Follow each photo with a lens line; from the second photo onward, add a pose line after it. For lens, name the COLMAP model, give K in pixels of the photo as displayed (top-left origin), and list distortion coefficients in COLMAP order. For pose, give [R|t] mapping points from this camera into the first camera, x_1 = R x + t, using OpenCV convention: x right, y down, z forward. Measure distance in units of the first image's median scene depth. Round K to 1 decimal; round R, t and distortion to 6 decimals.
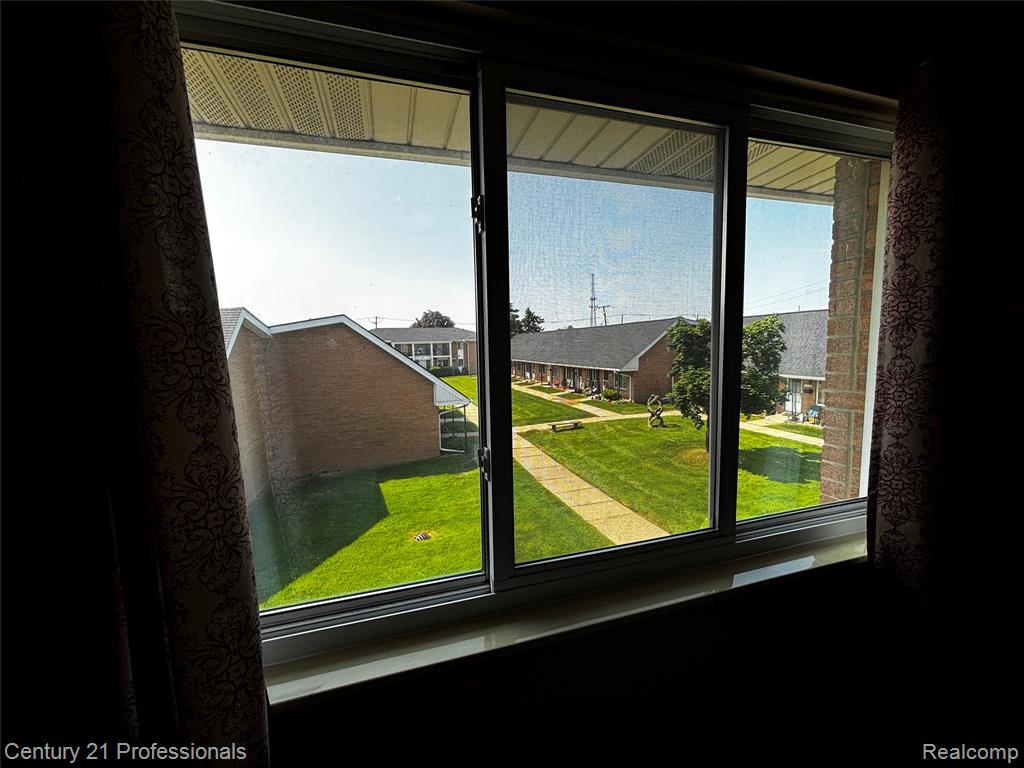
lens RADIAL K [[412.4, 0, 516.8], [0, 412.4, 383.4], [0, 0, 1]] dist [-0.002665, 0.000455]
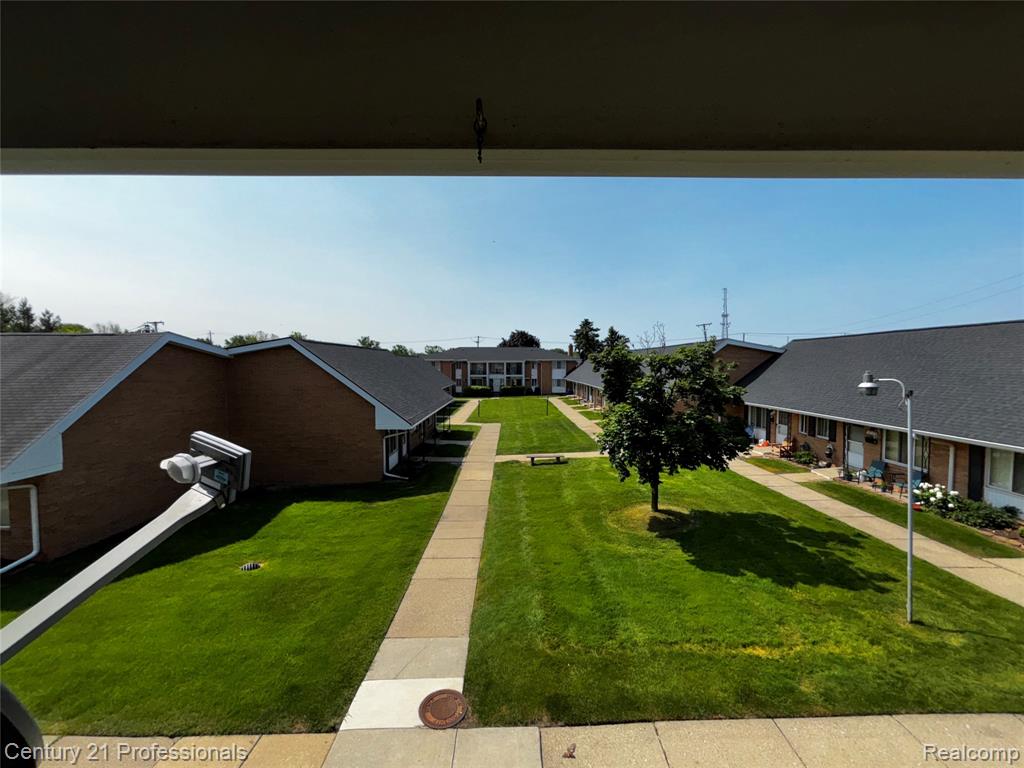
lens RADIAL K [[412.4, 0, 516.8], [0, 412.4, 383.4], [0, 0, 1]] dist [-0.002665, 0.000455]
pose [[0.954927, 0.032214, -0.295087, 0.119848], [-0.045047, 0.998307, -0.036796, -0.009866], [0.293402, 0.048430, 0.954762, 0.043509]]
